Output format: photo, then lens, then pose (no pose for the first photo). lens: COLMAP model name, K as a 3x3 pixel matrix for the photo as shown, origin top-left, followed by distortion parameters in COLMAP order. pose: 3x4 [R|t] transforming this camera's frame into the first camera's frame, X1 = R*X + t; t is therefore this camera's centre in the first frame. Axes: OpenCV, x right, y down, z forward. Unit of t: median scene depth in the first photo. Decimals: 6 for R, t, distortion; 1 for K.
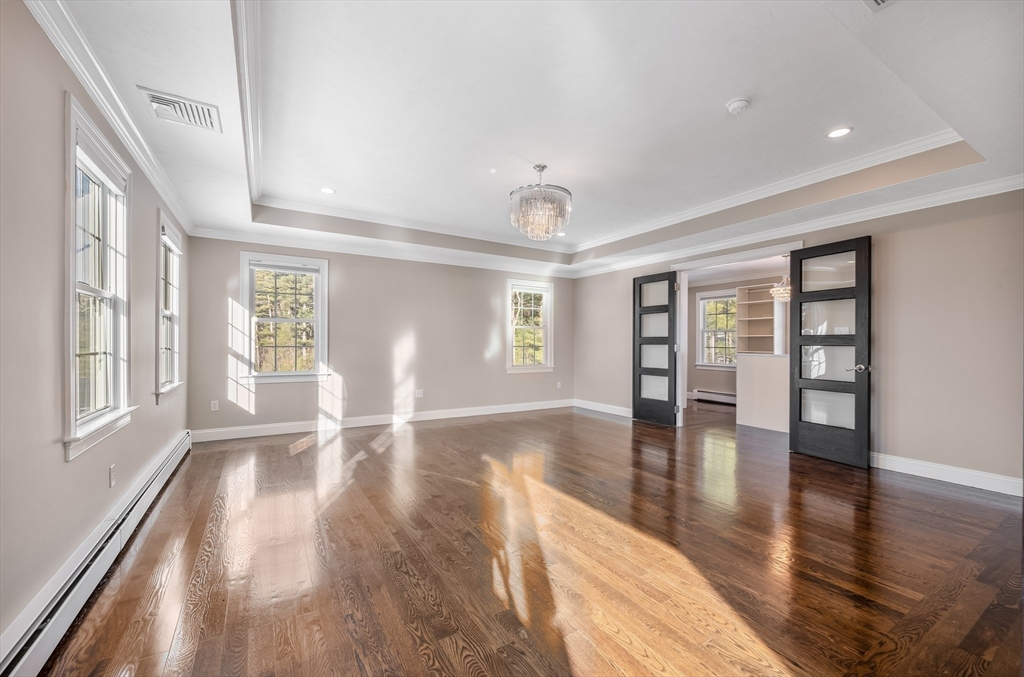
lens RADIAL K [[408.0, 0, 508.0], [0, 408.0, 342.1], [0, 0, 1]] dist [0.010471, 0.000123]
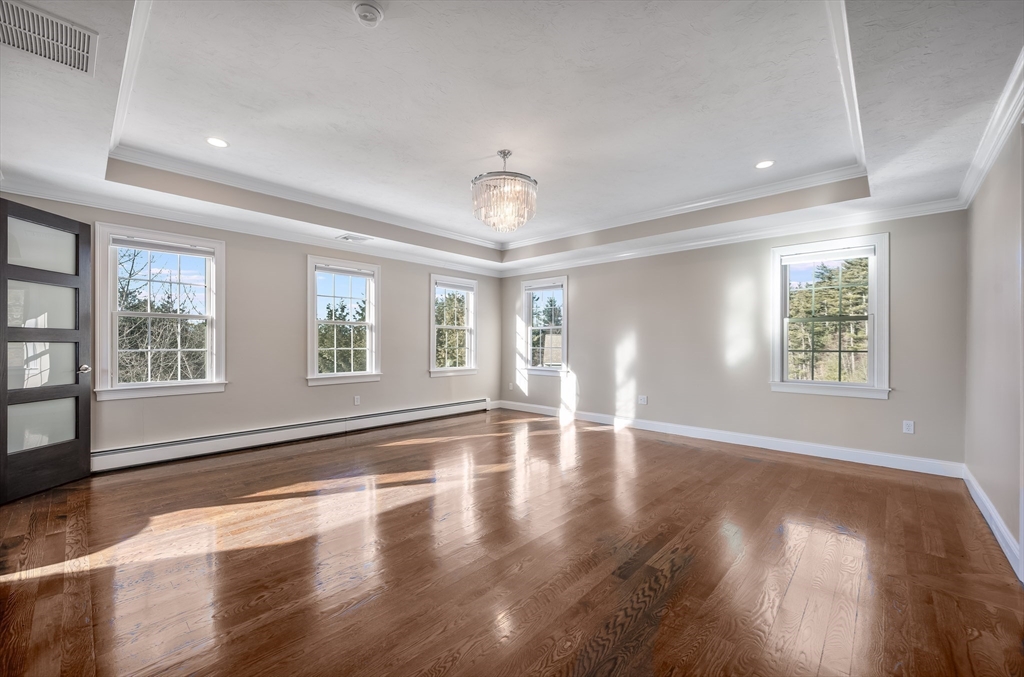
lens RADIAL K [[408.0, 0, 508.0], [0, 408.0, 342.1], [0, 0, 1]] dist [0.010471, 0.000123]
pose [[0.270198, -0.011676, -0.962734, 0.665224], [0.000632, 0.999928, -0.011950, 0.007196], [0.962805, 0.002620, 0.270186, 0.519348]]
